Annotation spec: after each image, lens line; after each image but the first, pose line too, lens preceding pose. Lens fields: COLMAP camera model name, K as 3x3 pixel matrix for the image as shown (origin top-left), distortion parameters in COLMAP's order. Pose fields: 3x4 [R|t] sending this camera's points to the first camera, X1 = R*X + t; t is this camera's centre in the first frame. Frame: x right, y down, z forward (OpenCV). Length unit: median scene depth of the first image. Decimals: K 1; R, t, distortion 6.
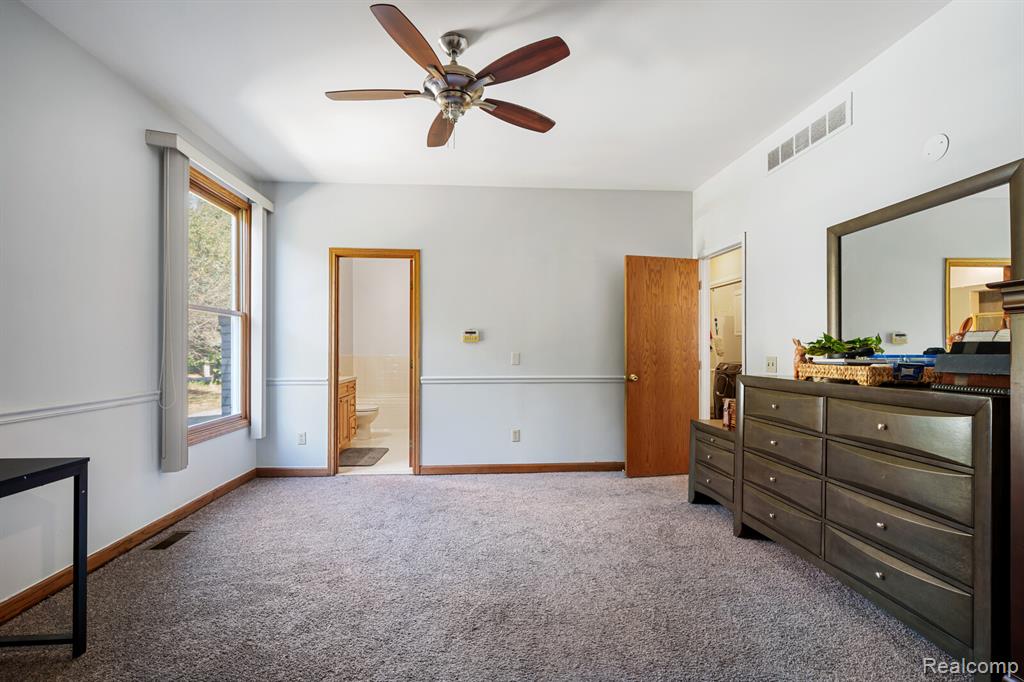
lens RADIAL K [[467.2, 0, 506.0], [0, 467.2, 338.2], [0, 0, 1]] dist [0.001059, 0.000066]
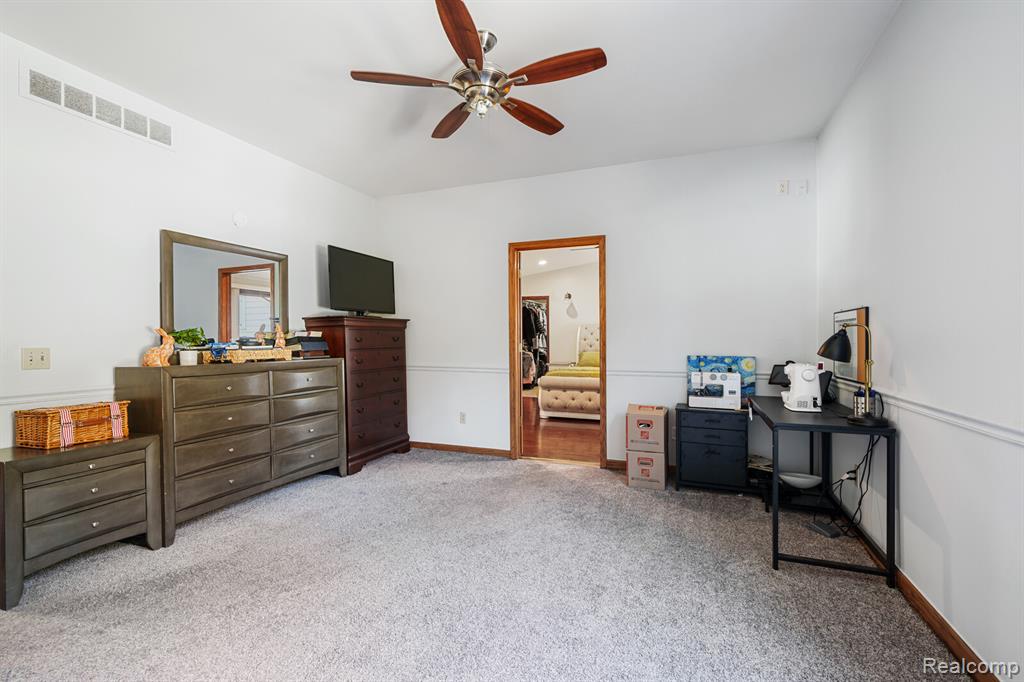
lens RADIAL K [[467.2, 0, 506.0], [0, 467.2, 338.2], [0, 0, 1]] dist [0.001059, 0.000066]
pose [[-0.897298, 0.006324, 0.441380, -0.569627], [-0.009788, 0.999366, -0.034218, 0.054967], [-0.441317, -0.035024, -0.896668, 1.762348]]
